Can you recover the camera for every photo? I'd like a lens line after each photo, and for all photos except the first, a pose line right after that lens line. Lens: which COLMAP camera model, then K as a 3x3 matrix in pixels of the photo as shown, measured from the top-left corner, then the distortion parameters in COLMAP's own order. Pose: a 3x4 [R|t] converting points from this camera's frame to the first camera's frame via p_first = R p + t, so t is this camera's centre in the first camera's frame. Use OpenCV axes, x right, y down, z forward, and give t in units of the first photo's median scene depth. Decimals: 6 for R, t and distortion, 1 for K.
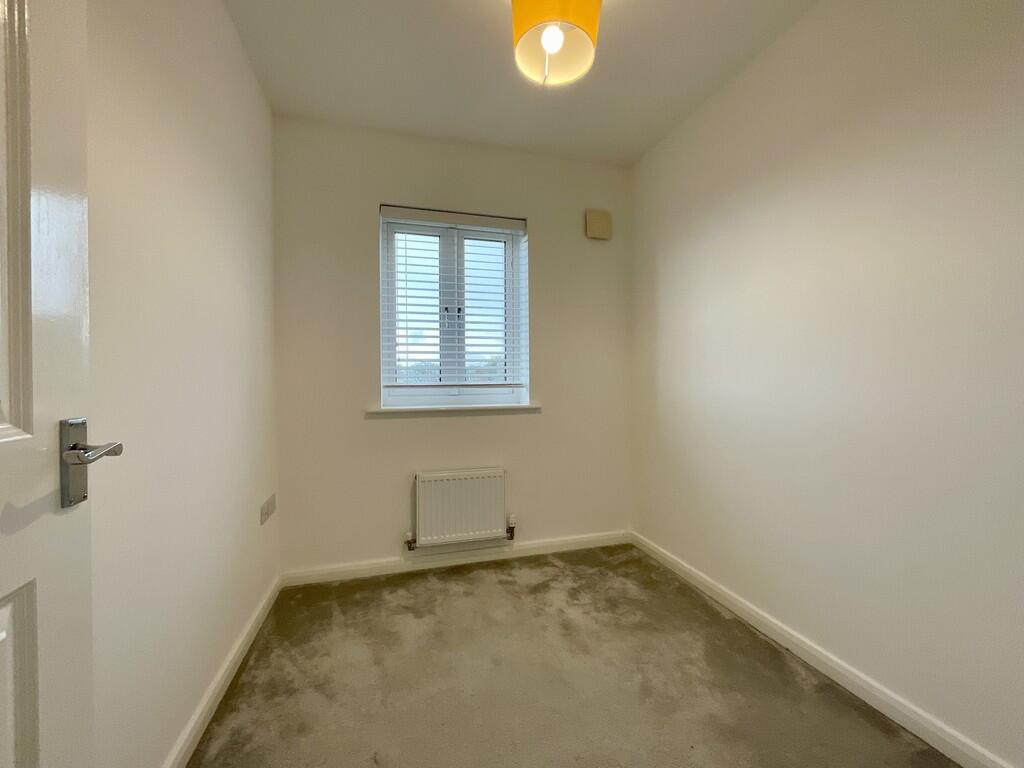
lens RADIAL K [[414.7, 0, 512.0], [0, 414.7, 384.0], [0, 0, 1]] dist [0.000118, 0.000055]
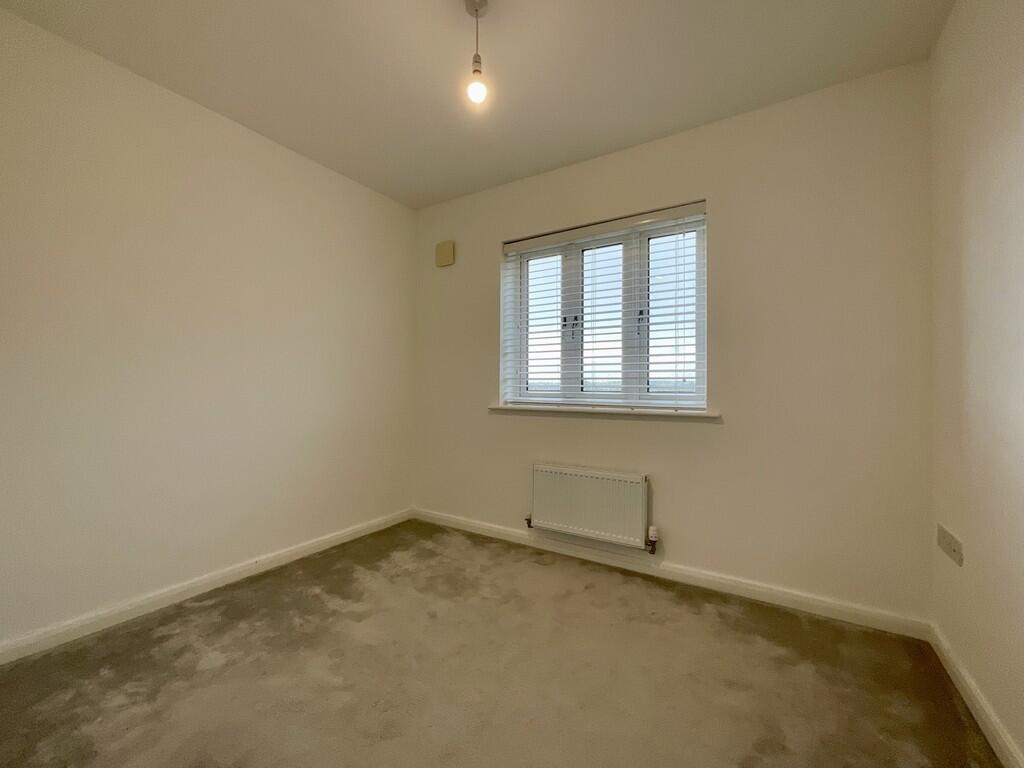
lens RADIAL K [[404.6, 0, 512.0], [0, 404.6, 384.0], [0, 0, 1]] dist [0.000171, 0.000024]
pose [[0.677015, 0.010021, -0.735901, 0.465016], [-0.011626, 0.999928, 0.002921, -0.008691], [0.735877, 0.006578, 0.677083, 0.148465]]
